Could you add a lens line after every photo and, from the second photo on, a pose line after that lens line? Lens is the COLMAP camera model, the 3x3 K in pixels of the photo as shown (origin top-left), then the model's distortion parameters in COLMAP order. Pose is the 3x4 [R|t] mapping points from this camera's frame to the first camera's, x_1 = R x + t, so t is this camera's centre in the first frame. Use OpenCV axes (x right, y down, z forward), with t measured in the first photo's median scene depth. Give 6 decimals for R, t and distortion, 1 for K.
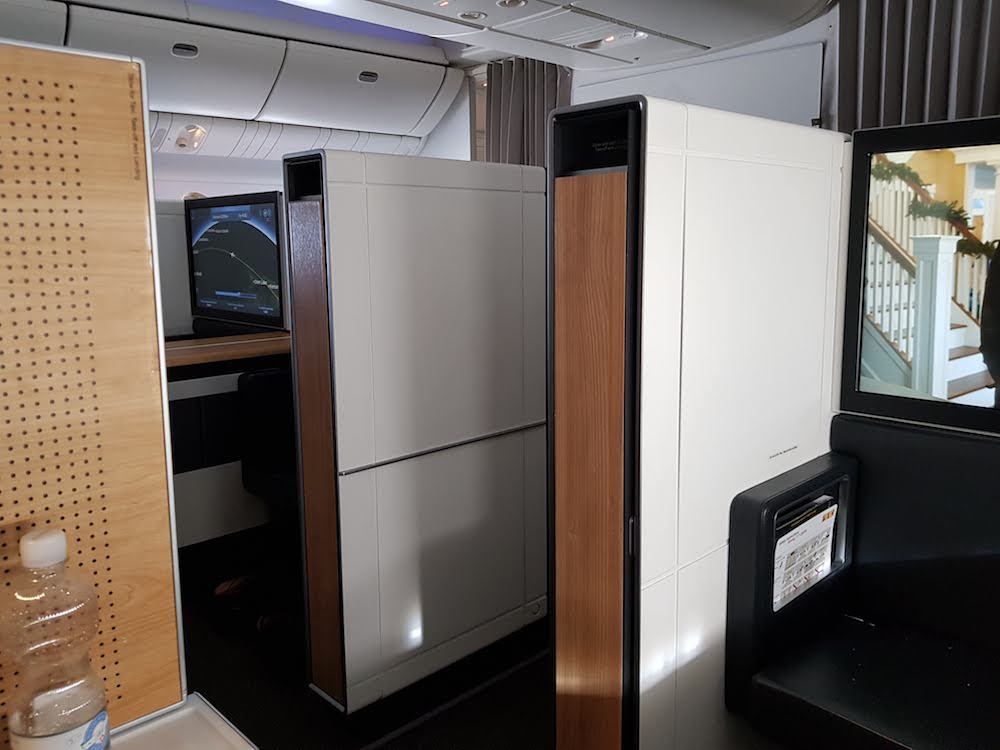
lens RADIAL K [[791.5, 0, 490.8], [0, 791.5, 342.2], [0, 0, 1]] dist [0.024751, -0.047420]
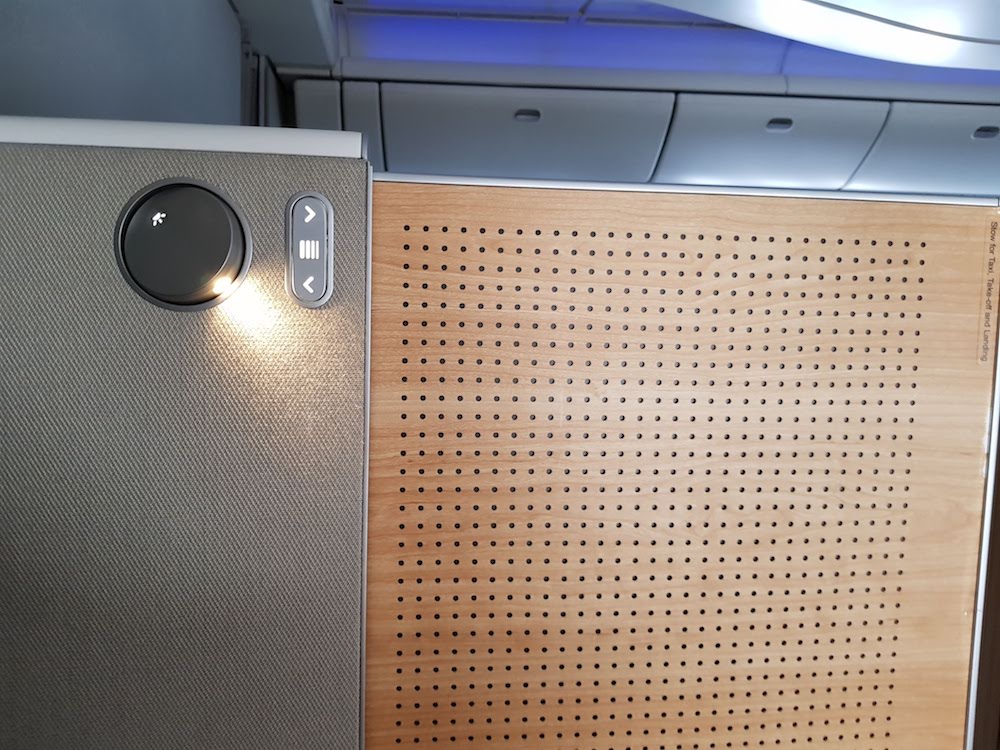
lens RADIAL K [[791.5, 0, 492.8], [0, 791.5, 351.1], [0, 0, 1]] dist [0.024751, -0.047420]
pose [[0.801158, 0.074966, -0.593738, -0.354854], [-0.110733, 0.993561, -0.023968, -0.137647], [0.588119, 0.084948, 0.804301, 0.126405]]
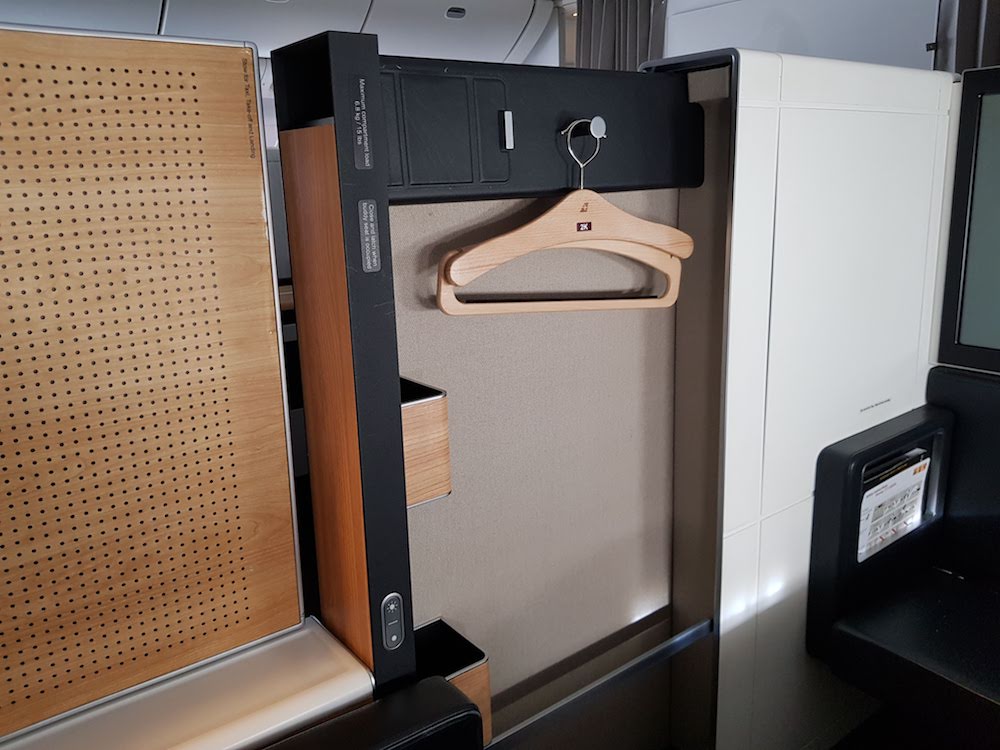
lens RADIAL K [[791.5, 0, 490.5], [0, 791.5, 343.3], [0, 0, 1]] dist [0.024751, -0.047420]
pose [[0.993792, 0.005263, -0.111128, 0.001076], [0.003433, 0.996954, 0.077920, -0.032824], [0.111200, -0.077818, 0.990747, -0.058955]]
